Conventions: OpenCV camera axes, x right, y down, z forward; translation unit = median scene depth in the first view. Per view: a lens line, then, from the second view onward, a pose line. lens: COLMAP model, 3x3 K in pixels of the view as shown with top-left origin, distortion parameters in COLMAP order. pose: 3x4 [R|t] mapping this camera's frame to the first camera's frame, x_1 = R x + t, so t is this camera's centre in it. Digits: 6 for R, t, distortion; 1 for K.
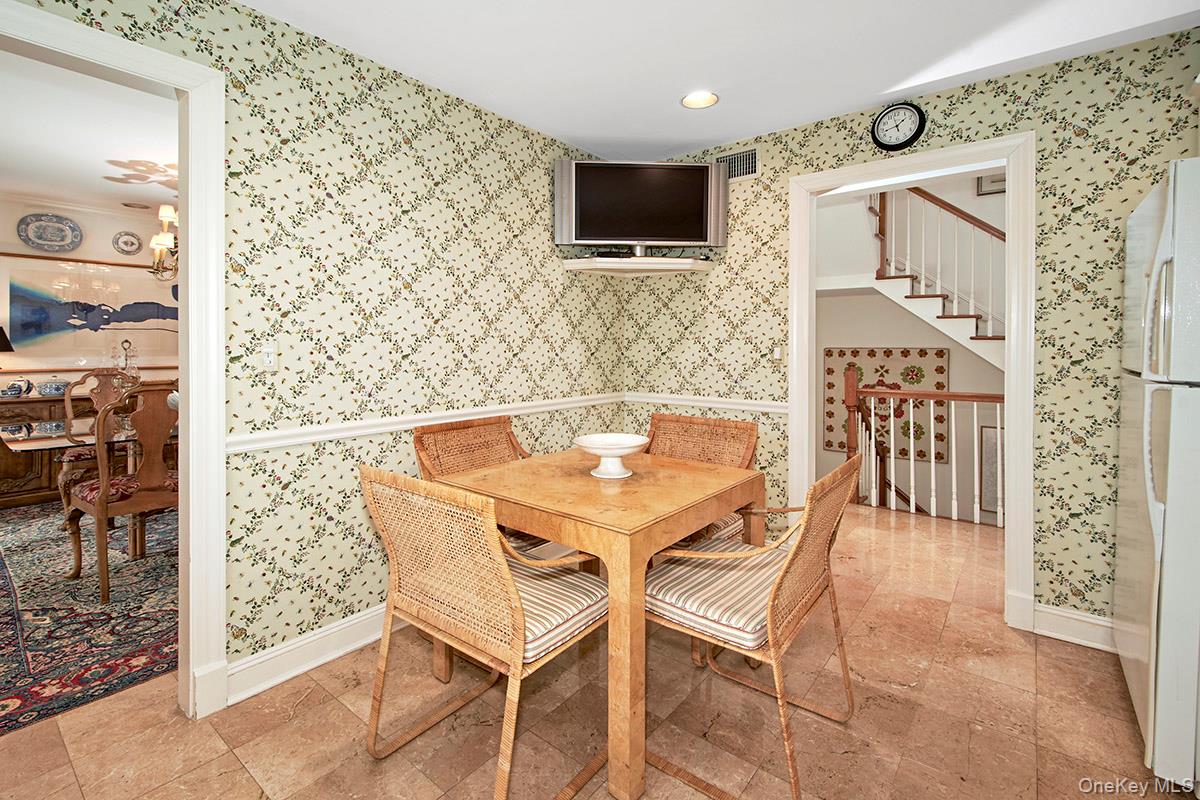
lens RADIAL K [[535.9, 0, 598.6], [0, 535.9, 348.2], [0, 0, 1]] dist [0.000768, -0.000158]
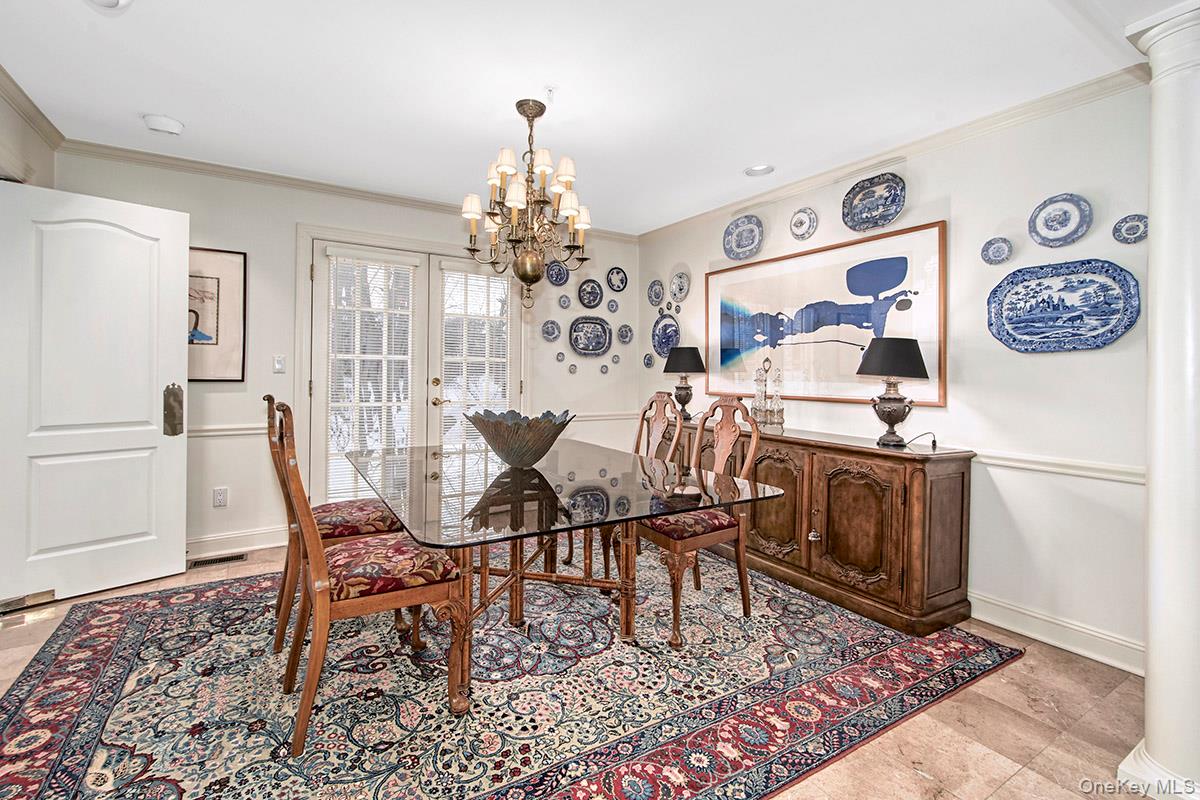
lens RADIAL K [[531.0, 0, 580.9], [0, 531.0, 372.1], [0, 0, 1]] dist [0.002738, -0.001350]
pose [[-0.358976, -0.004327, -0.933337, -0.090556], [-0.010707, 0.999943, -0.000517, 0.006491], [0.933285, 0.009807, -0.359002, 0.869095]]
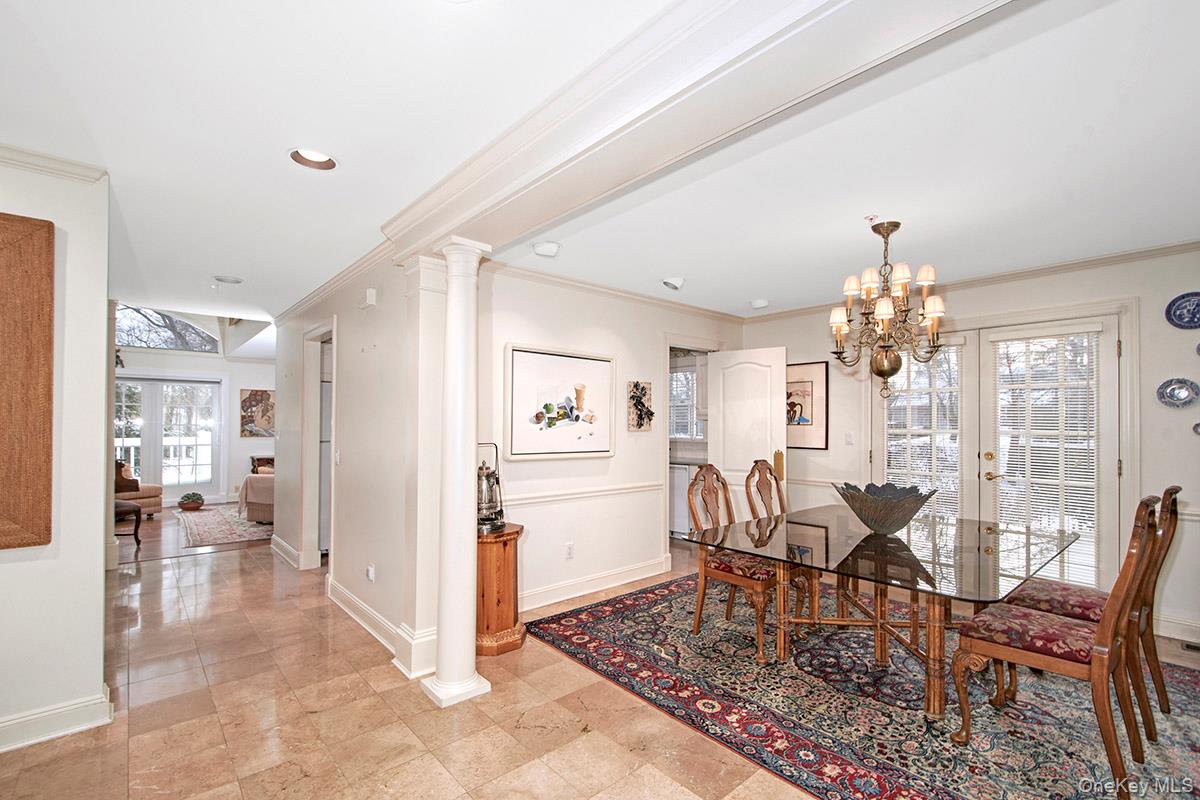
lens RADIAL K [[539.4, 0, 595.5], [0, 539.4, 418.5], [0, 0, 1]] dist [-0.001290, -0.000743]
pose [[-0.981508, -0.001373, 0.191417, -0.312062], [-0.003058, 0.999959, -0.008509, -0.021797], [-0.191397, -0.008937, -0.981472, 1.243223]]
